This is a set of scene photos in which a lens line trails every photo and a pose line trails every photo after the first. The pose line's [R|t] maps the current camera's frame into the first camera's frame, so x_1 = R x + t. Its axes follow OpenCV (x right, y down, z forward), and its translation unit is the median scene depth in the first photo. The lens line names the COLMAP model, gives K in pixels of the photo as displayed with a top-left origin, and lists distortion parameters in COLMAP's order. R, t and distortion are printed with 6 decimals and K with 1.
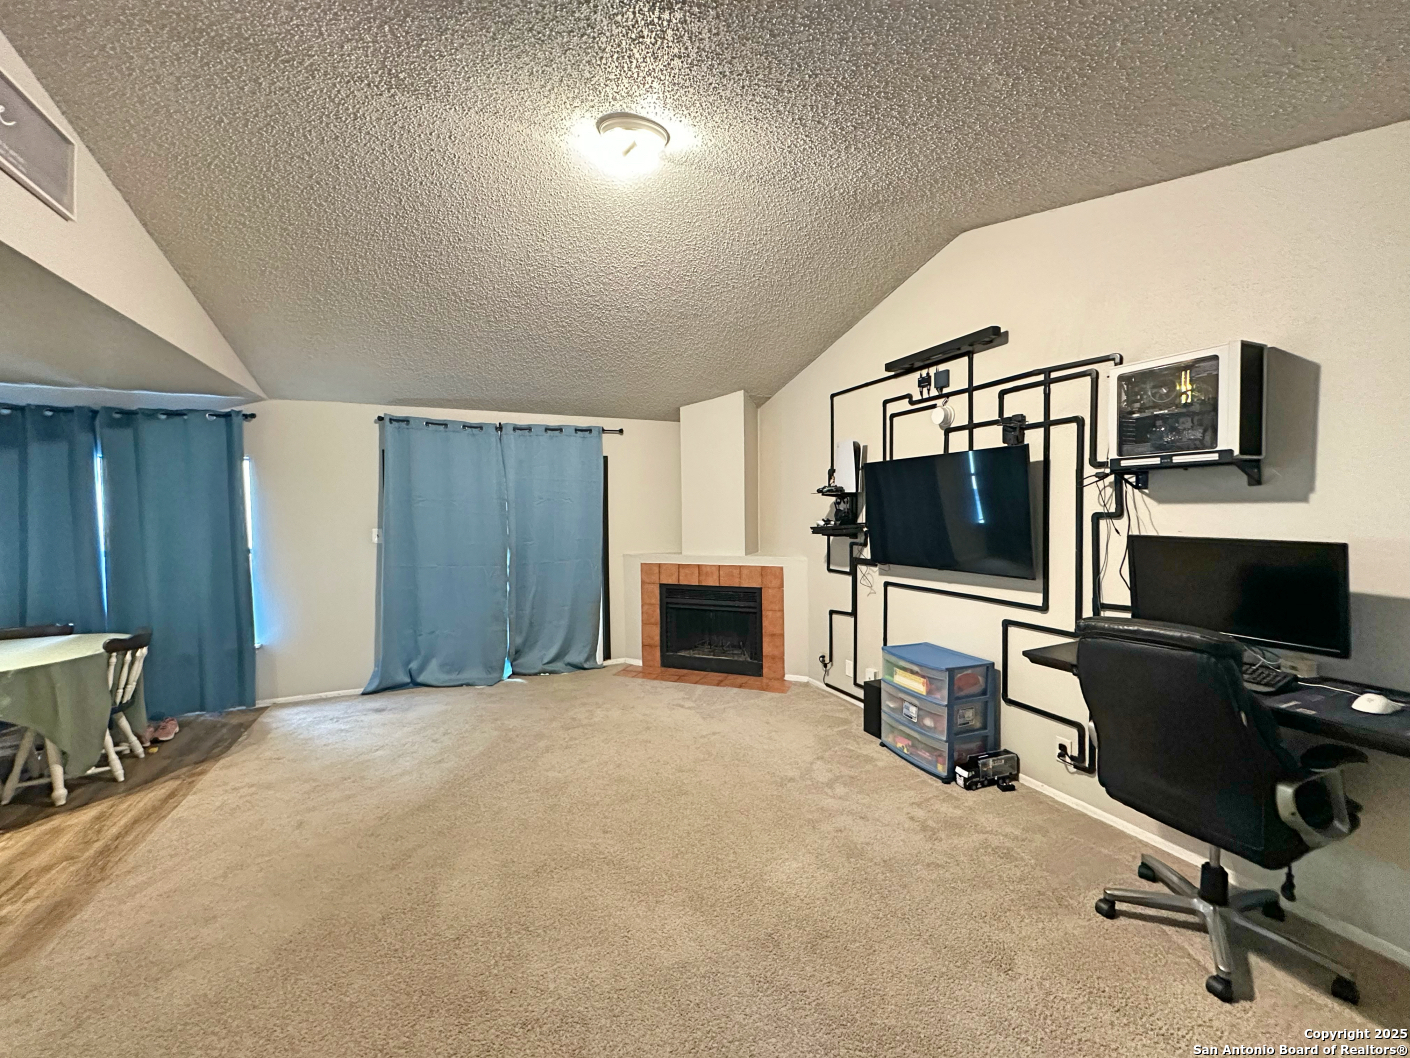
lens RADIAL K [[563.5, 0, 706.6], [0, 563.5, 529.1], [0, 0, 1]] dist [-0.001633, 0.000323]
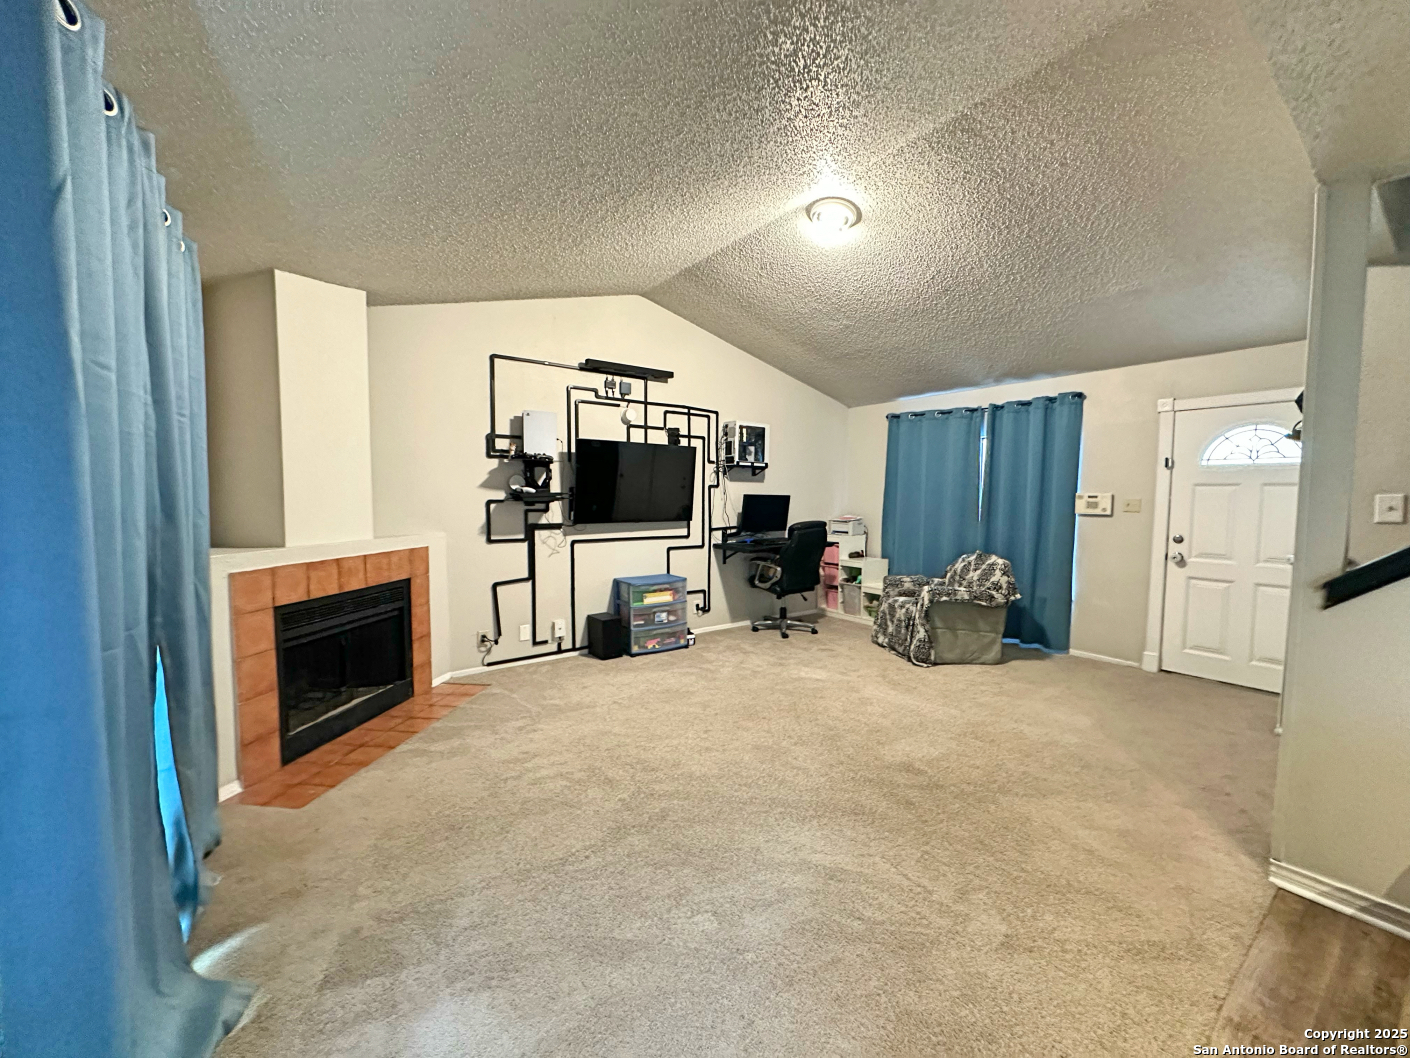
lens RADIAL K [[563.5, 0, 706.6], [0, 563.5, 529.1], [0, 0, 1]] dist [-0.001633, 0.000323]
pose [[-0.223671, -0.046526, 0.973554, -0.860933], [0.028147, 0.998135, 0.054167, 0.013208], [-0.974258, 0.039518, -0.221945, 0.952668]]
